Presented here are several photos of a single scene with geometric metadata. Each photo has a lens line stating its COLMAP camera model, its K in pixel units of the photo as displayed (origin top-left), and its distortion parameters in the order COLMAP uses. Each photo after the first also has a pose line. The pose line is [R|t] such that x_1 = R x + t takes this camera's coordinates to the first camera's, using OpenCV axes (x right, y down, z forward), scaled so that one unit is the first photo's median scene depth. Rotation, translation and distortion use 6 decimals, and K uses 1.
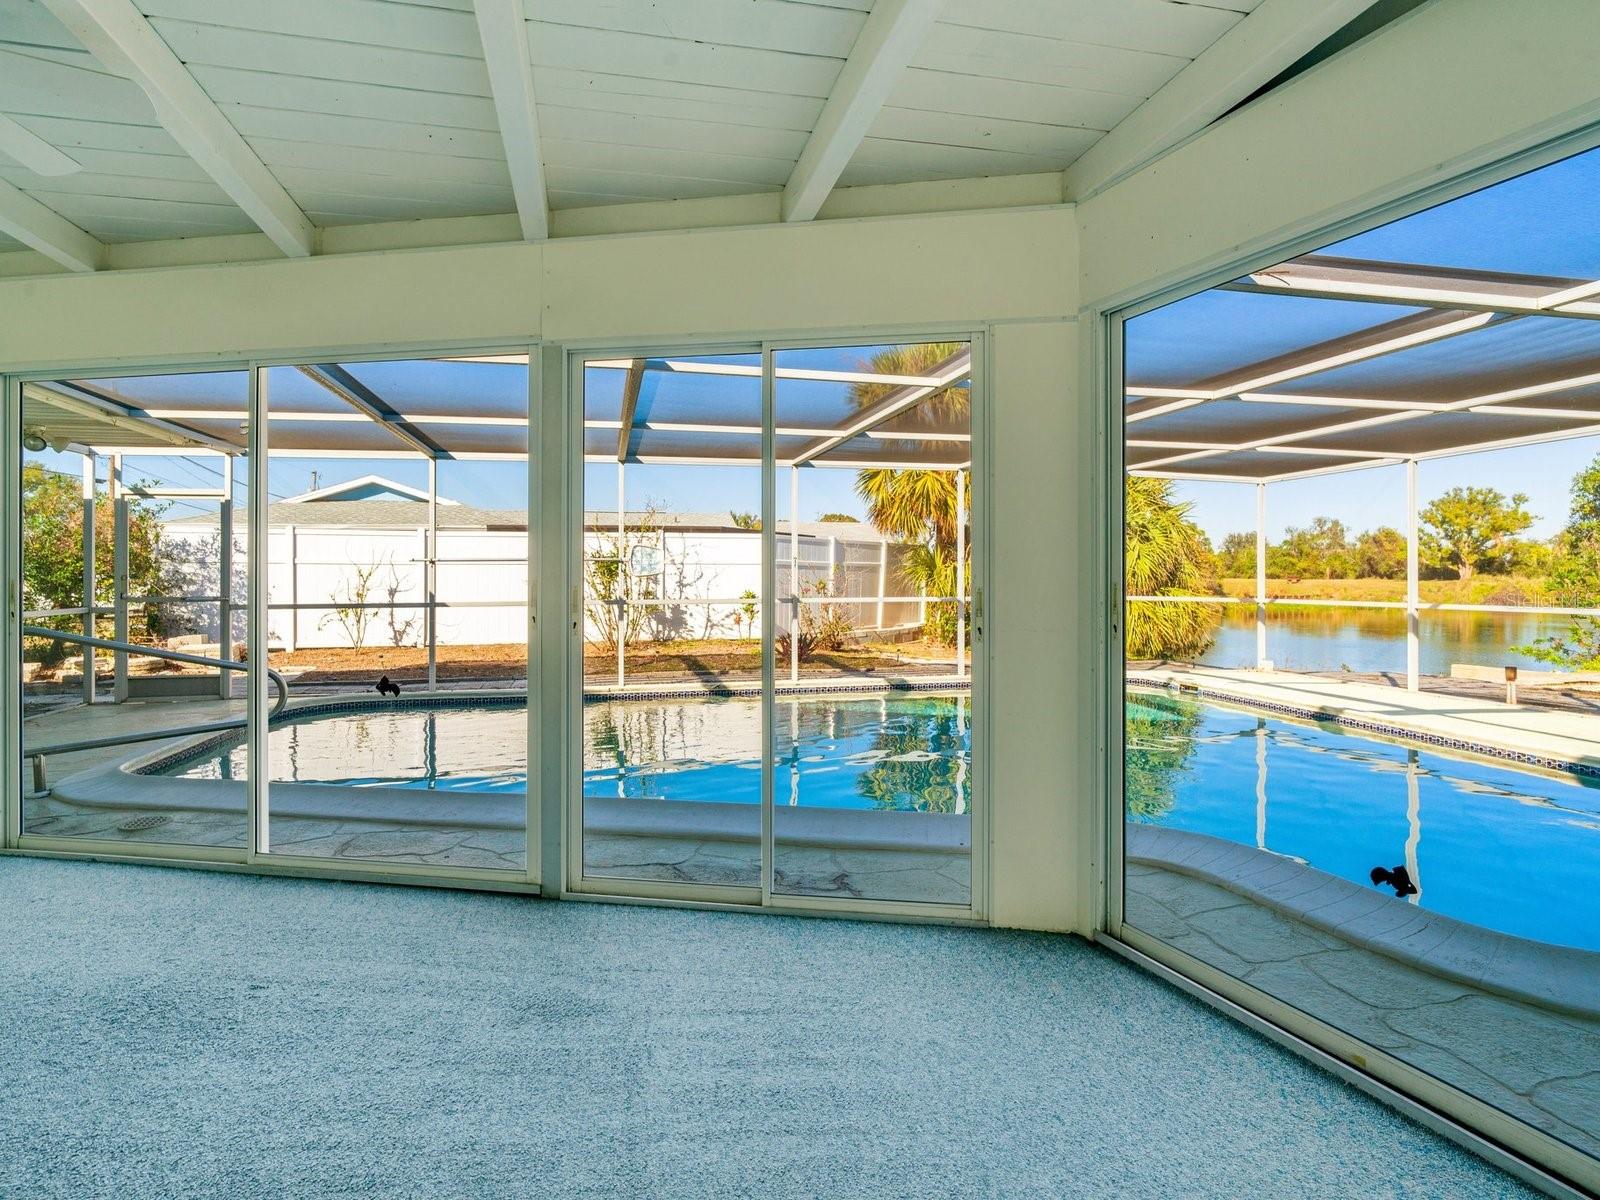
lens RADIAL K [[851.6, 0, 795.4], [0, 851.6, 564.4], [0, 0, 1]] dist [-0.002083, -0.000865]
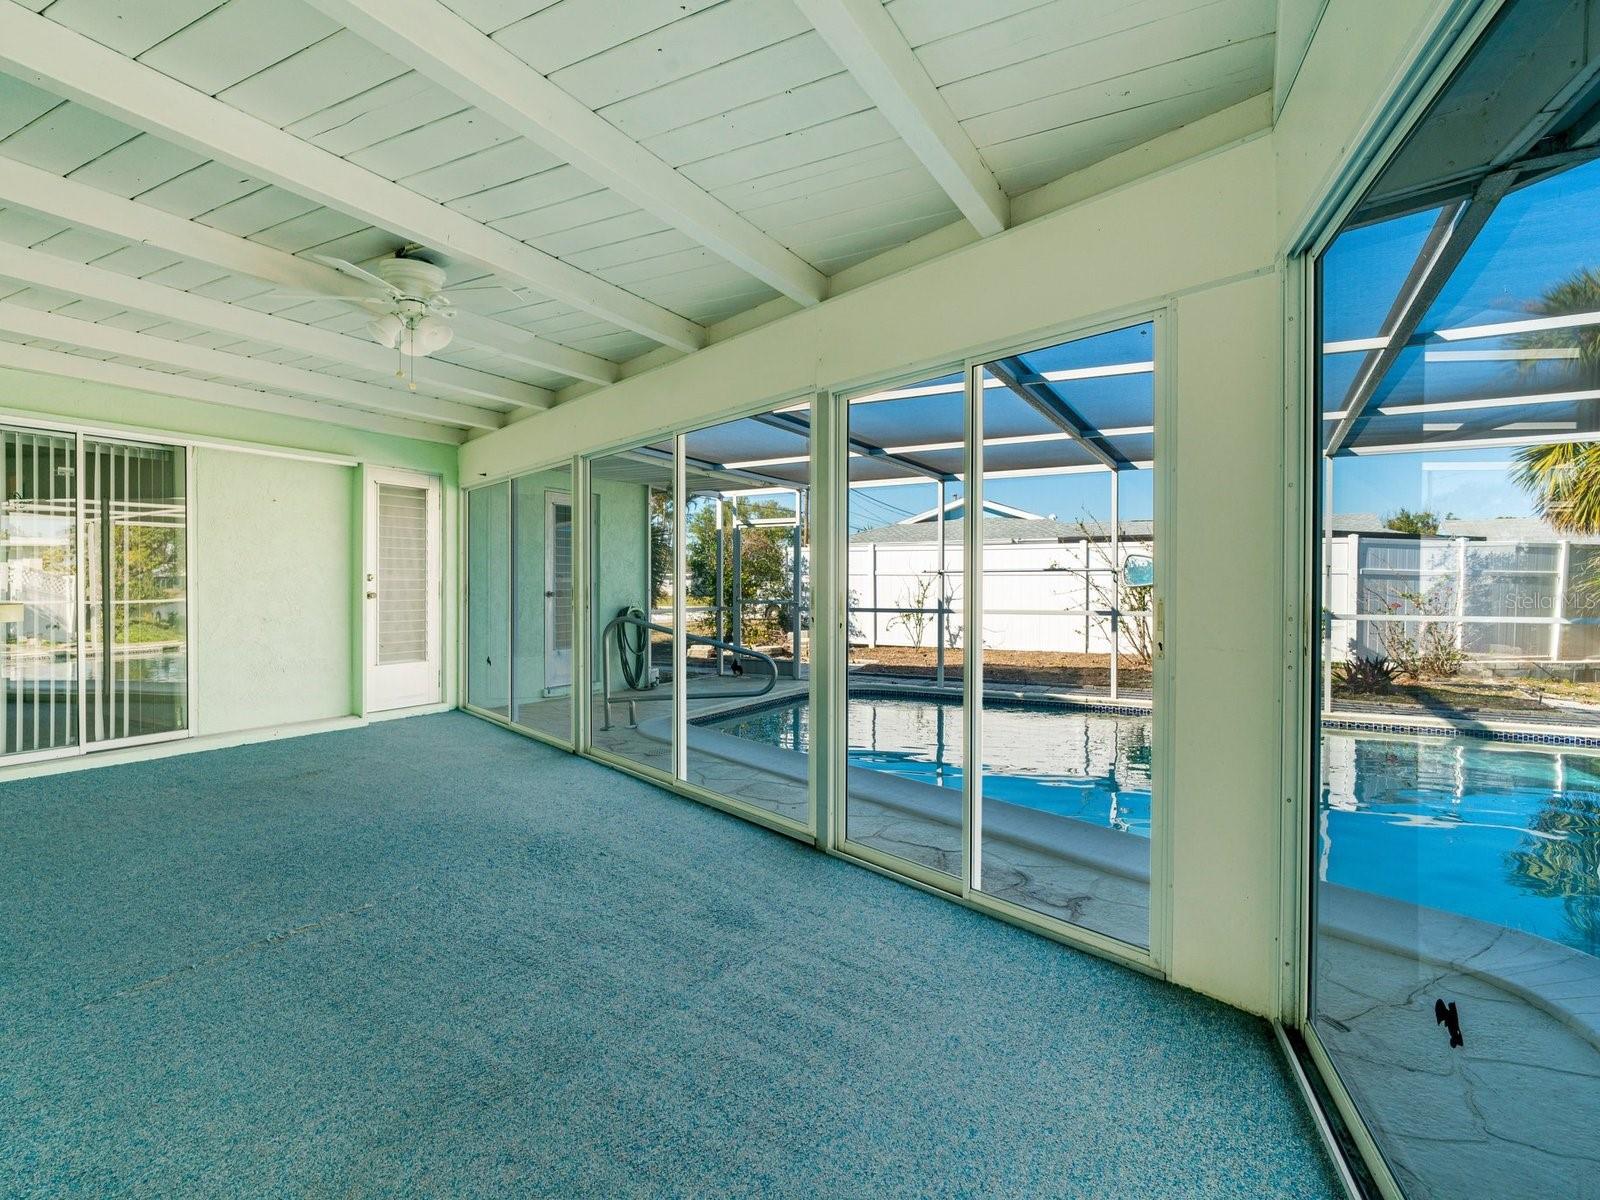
lens RADIAL K [[851.2, 0, 800.0], [0, 851.2, 600.0], [0, 0, 1]] dist [0.000152, -0.000090]
pose [[0.750481, 0.016764, -0.660680, 0.149822], [0.002693, 0.999592, 0.028423, -0.000026], [0.660887, -0.023111, 0.750130, 0.024062]]
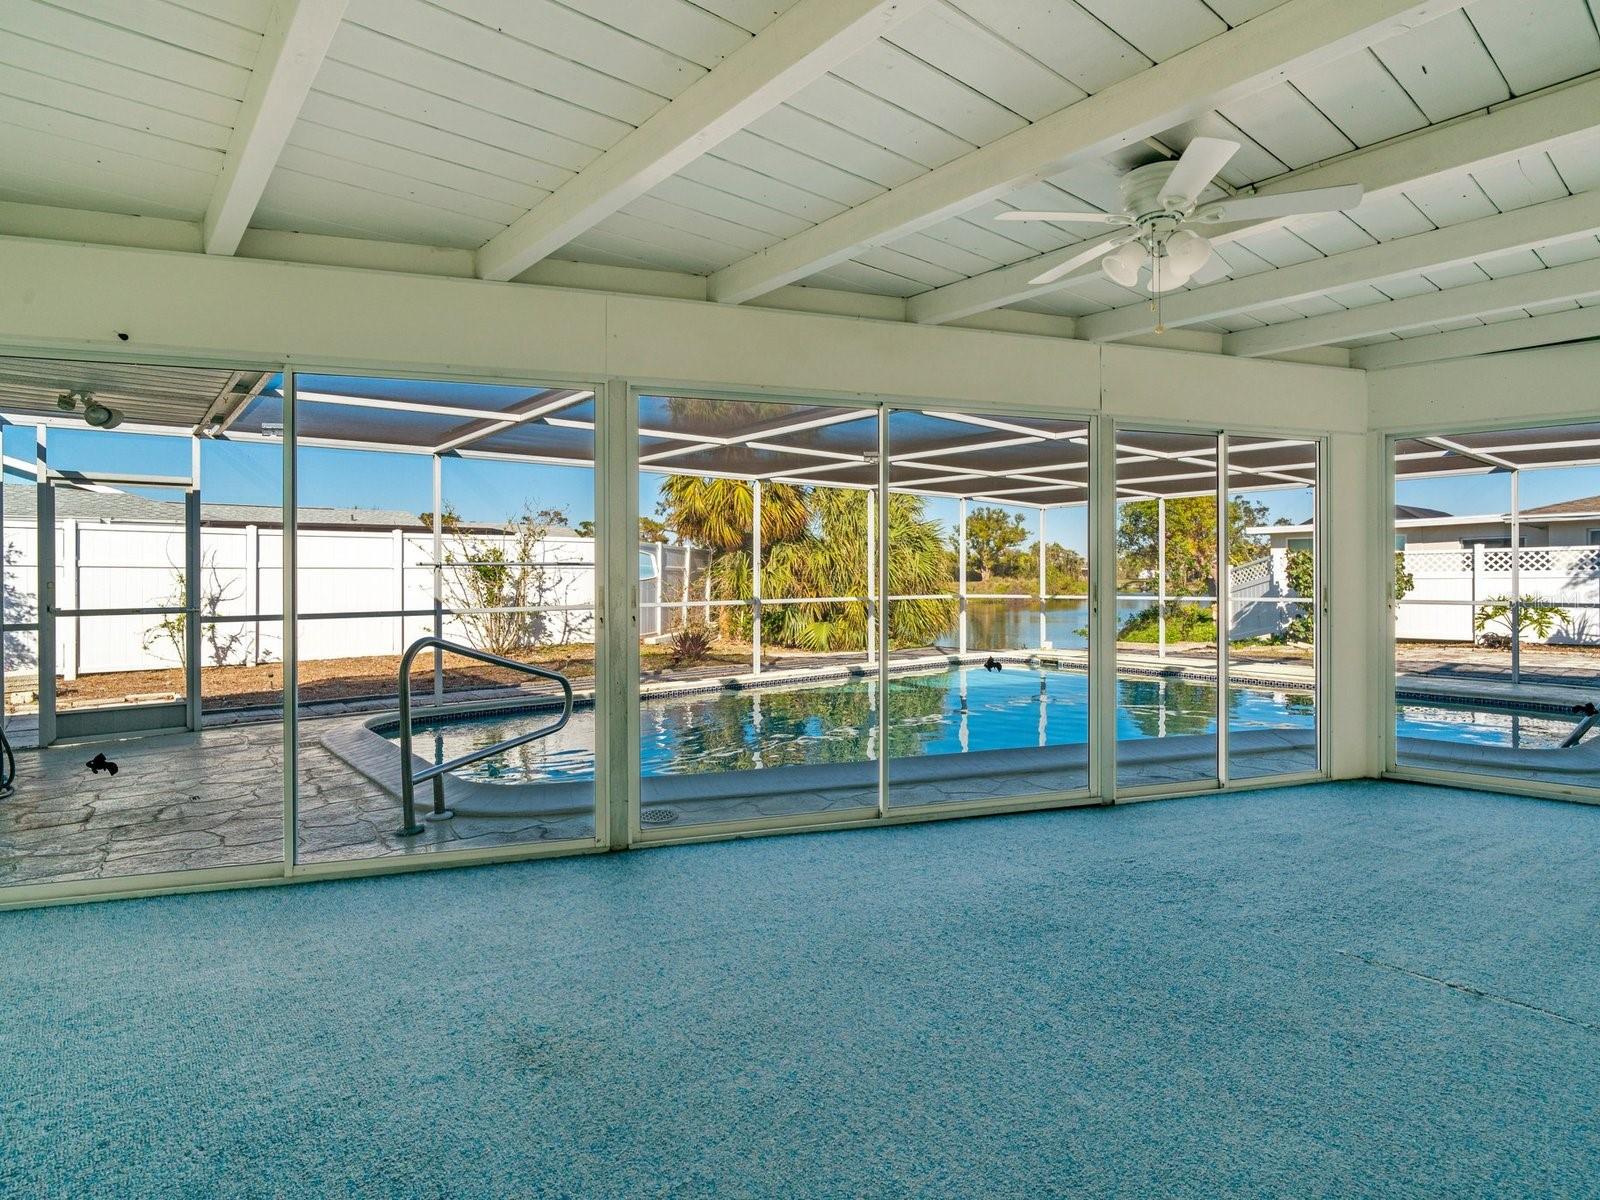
lens RADIAL K [[856.7, 0, 805.9], [0, 856.7, 579.4], [0, 0, 1]] dist [0.001425, 0.000162]
pose [[0.885242, -0.003679, 0.465116, -0.415733], [-0.002731, 0.999910, 0.013107, -0.001432], [-0.465122, -0.012873, 0.885153, -0.013334]]
